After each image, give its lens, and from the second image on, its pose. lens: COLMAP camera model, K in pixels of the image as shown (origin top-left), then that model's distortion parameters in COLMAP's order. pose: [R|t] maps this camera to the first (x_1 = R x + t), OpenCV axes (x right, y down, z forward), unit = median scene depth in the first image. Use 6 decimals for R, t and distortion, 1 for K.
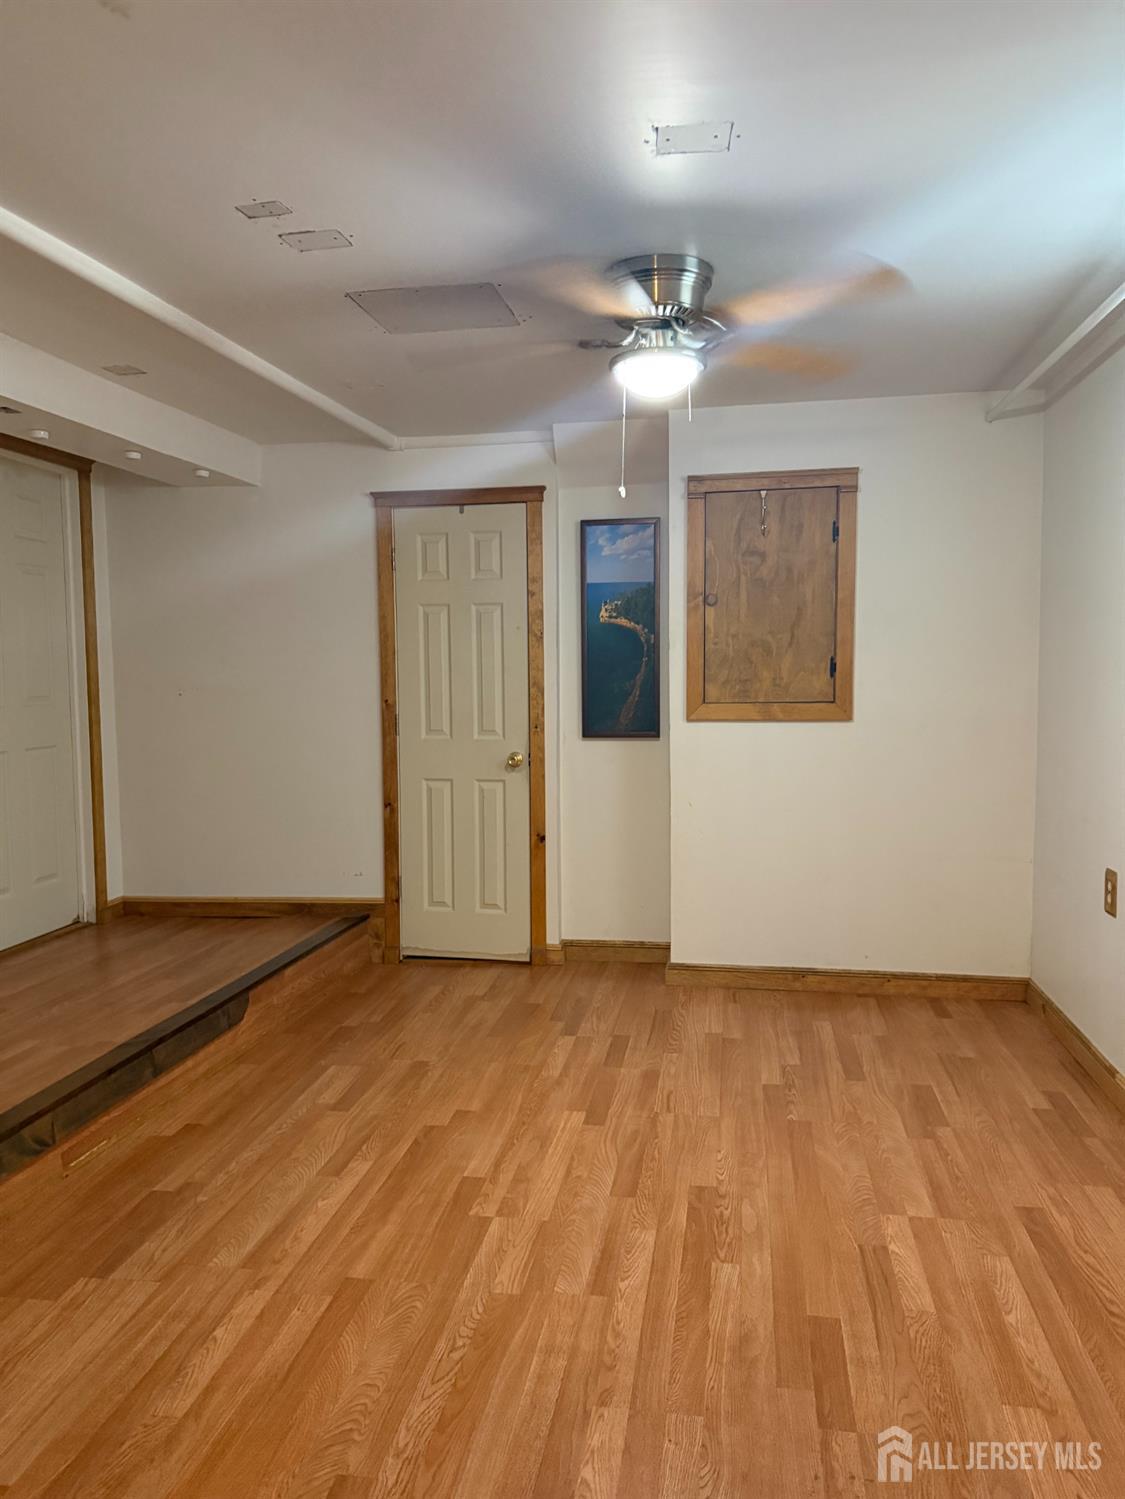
lens RADIAL K [[1064.2, 0, 565.5], [0, 1064.2, 747.8], [0, 0, 1]] dist [0.153688, -0.304197]
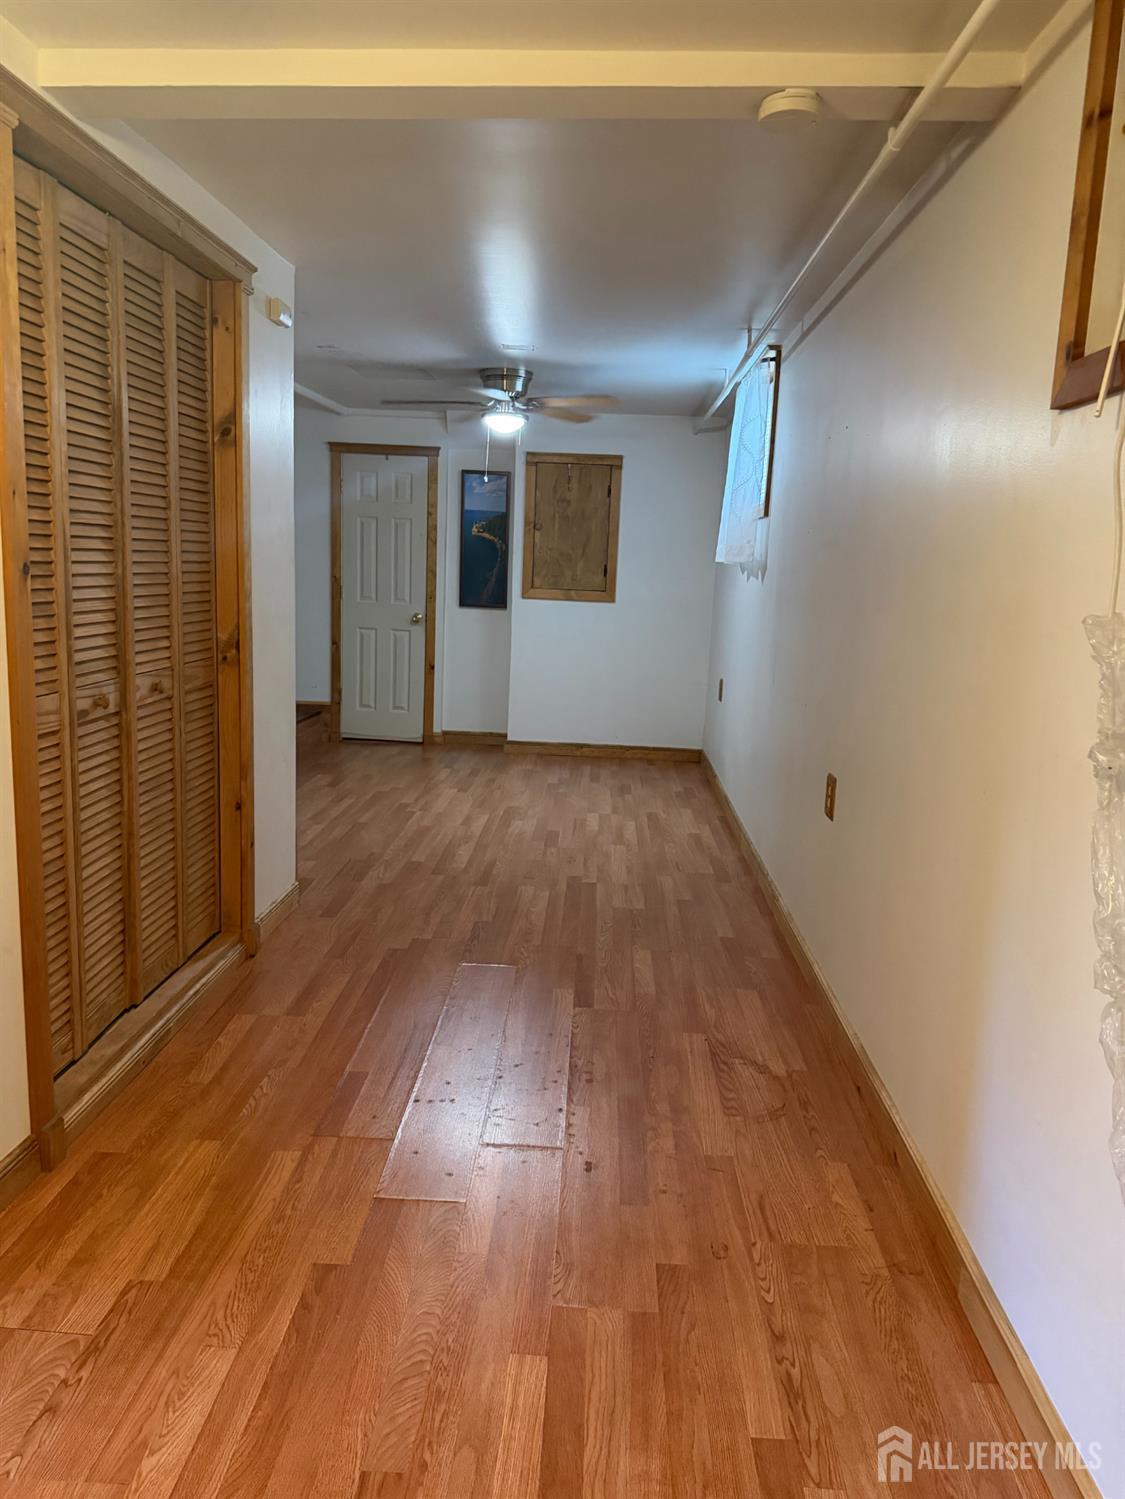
lens RADIAL K [[1064.2, 0, 565.5], [0, 1064.2, 747.8], [0, 0, 1]] dist [0.153688, -0.304197]
pose [[0.991074, 0.029539, 0.130001, -0.031492], [-0.042253, 0.994469, 0.096153, 0.045512], [-0.126442, -0.100788, 0.986840, -0.713902]]
